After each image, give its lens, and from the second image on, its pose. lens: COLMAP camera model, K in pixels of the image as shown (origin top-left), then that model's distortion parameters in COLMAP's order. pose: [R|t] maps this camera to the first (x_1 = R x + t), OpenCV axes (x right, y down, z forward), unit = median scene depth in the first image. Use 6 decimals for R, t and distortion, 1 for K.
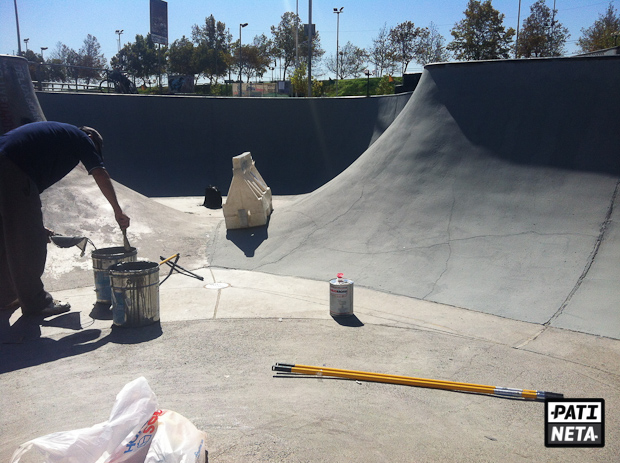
lens RADIAL K [[584.9, 0, 312.3], [0, 584.9, 220.5], [0, 0, 1]] dist [0.090280, -0.183794]
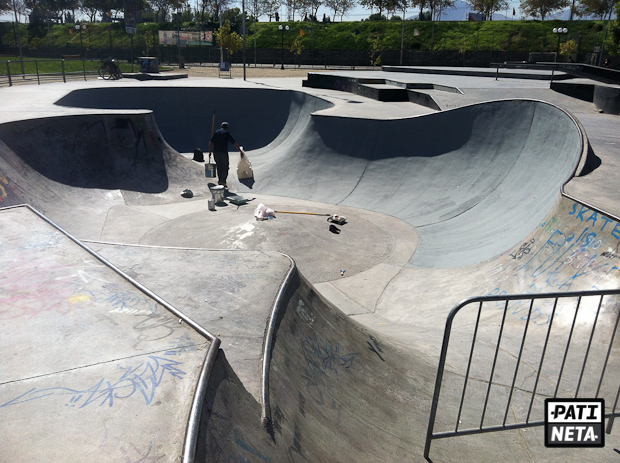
lens RADIAL K [[586.5, 0, 306.3], [0, 586.5, 243.1], [0, 0, 1]] dist [0.089029, -0.179999]
pose [[0.990765, -0.029476, 0.132349, -0.015380], [0.008553, 0.987728, 0.155952, -0.008527], [-0.135321, -0.153380, 0.978858, -0.133143]]
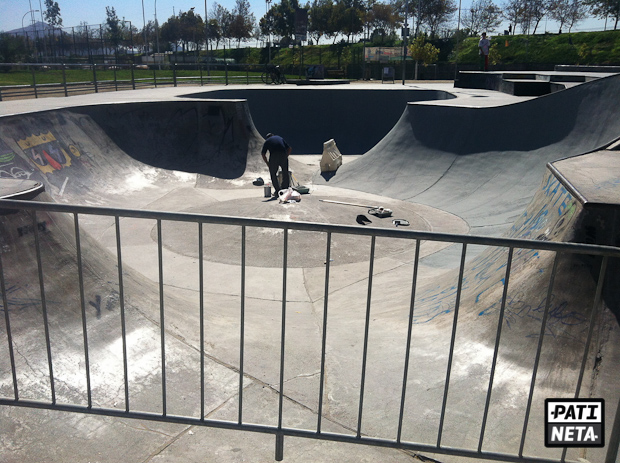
lens RADIAL K [[576.1, 0, 309.6], [0, 576.1, 269.7], [0, 0, 1]] dist [0.083178, -0.156830]
pose [[0.972392, 0.071807, -0.222028, 0.030531], [-0.034255, 0.985094, 0.168573, 0.001159], [0.230824, -0.156313, 0.960358, -0.116364]]
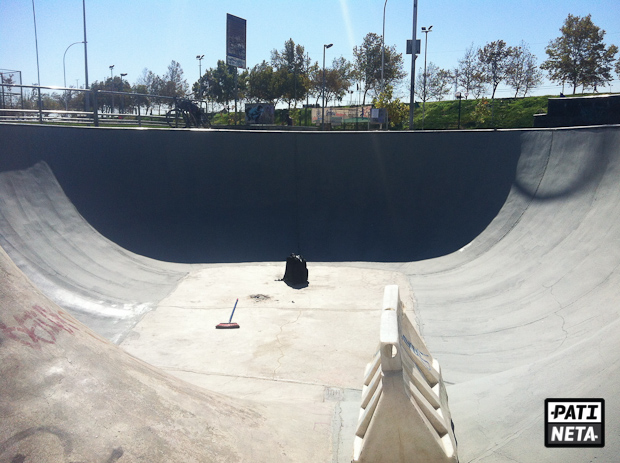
lens RADIAL K [[576.9, 0, 310.0], [0, 576.9, 231.5], [0, 0, 1]] dist [0.087676, -0.168493]
pose [[0.991709, 0.020120, -0.126920, -0.010241], [-0.022088, 0.999656, -0.014119, -0.012952], [0.126593, 0.016805, 0.991812, 0.046276]]
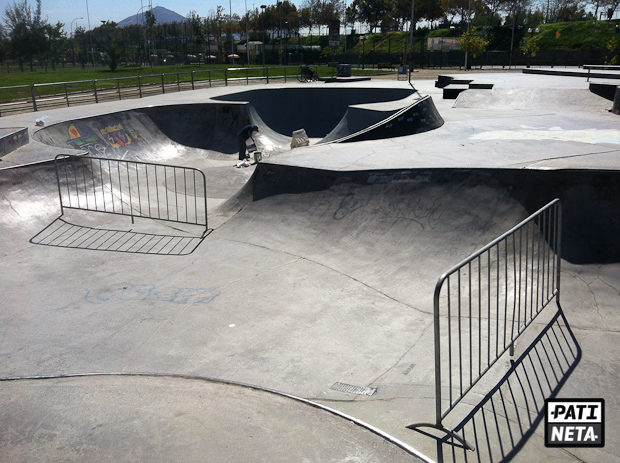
lens RADIAL K [[592.0, 0, 310.0], [0, 592.0, 231.5], [0, 0, 1]] dist [0.106470, -0.190713]
pose [[0.917000, 0.103961, -0.385102, 0.117556], [-0.051657, 0.988260, 0.143783, -0.001833], [0.395529, -0.111956, 0.911605, -0.199147]]
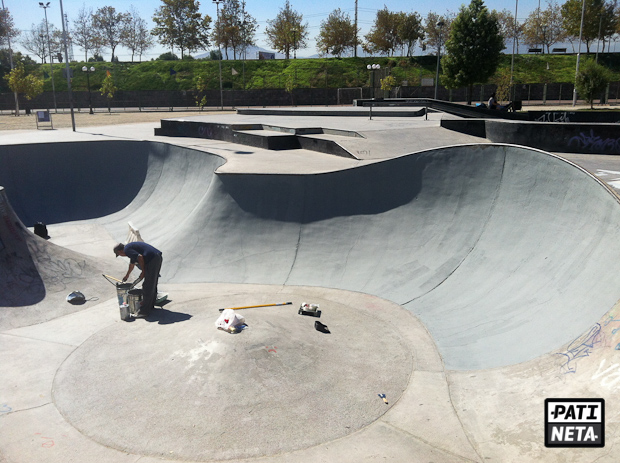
lens RADIAL K [[592.0, 0, 310.0], [0, 592.0, 231.5], [0, 0, 1]] dist [0.106470, -0.190713]
pose [[0.885920, -0.124006, 0.446955, -0.039981], [0.091311, 0.991370, 0.094062, -0.018270], [-0.454762, -0.042520, 0.889597, -0.086788]]
